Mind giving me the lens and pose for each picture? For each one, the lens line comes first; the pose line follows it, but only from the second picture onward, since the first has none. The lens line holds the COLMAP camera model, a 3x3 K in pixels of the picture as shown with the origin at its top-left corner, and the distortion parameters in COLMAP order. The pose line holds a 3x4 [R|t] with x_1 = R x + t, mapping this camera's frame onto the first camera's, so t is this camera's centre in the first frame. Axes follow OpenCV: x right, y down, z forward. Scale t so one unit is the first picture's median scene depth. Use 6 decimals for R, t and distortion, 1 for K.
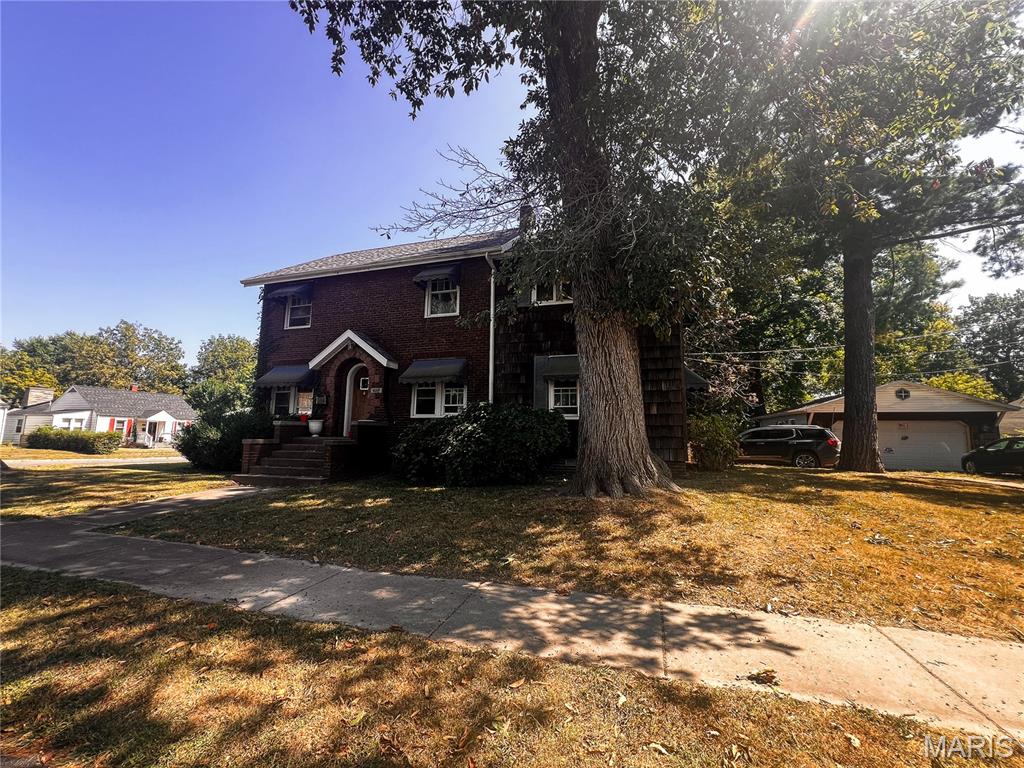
lens RADIAL K [[409.5, 0, 513.6], [0, 409.5, 383.9], [0, 0, 1]] dist [-0.000079, 0.000219]
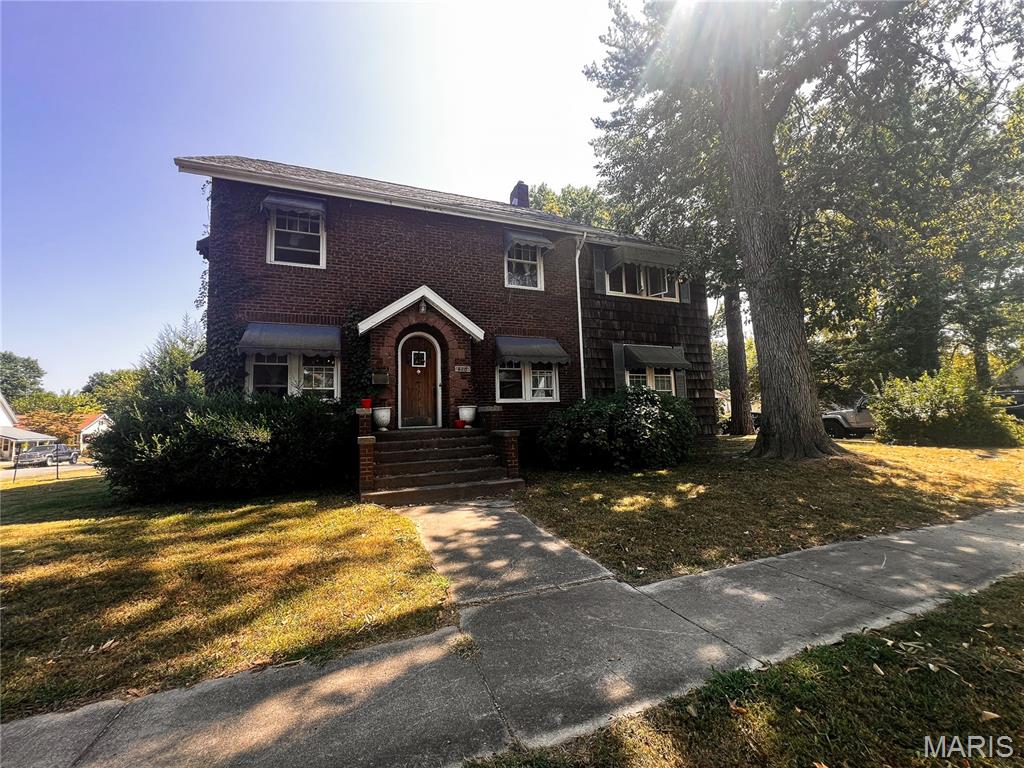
lens RADIAL K [[409.5, 0, 513.6], [0, 409.5, 383.9], [0, 0, 1]] dist [-0.000079, 0.000219]
pose [[0.782079, 0.016038, 0.622973, -0.765172], [-0.051402, 0.997922, 0.038840, 0.008793], [-0.621056, -0.062398, 0.781279, 0.310856]]
